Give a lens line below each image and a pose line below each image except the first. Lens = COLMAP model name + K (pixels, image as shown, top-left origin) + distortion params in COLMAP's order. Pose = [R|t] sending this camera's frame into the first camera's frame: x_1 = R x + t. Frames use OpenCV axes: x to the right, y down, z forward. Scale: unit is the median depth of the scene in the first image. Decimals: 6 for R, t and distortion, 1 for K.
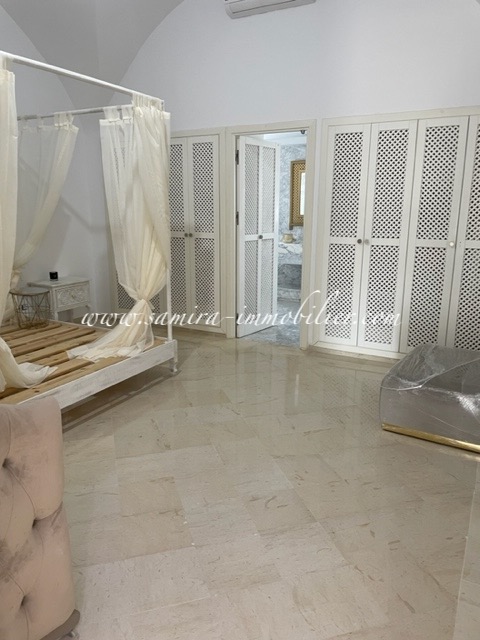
lens RADIAL K [[479.4, 0, 261.5], [0, 479.4, 319.8], [0, 0, 1]] dist [0.089532, -0.119739]
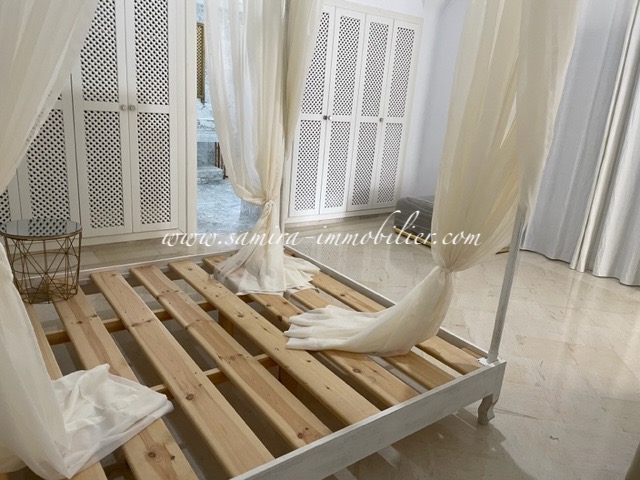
lens RADIAL K [[479.8, 0, 322.4], [0, 479.8, 235.1], [0, 0, 1]] dist [0.087738, -0.122832]
pose [[0.440783, -0.230028, 0.867639, -0.797066], [0.123082, 0.972965, 0.195423, -0.117311], [-0.889135, 0.020652, 0.457179, 0.508786]]
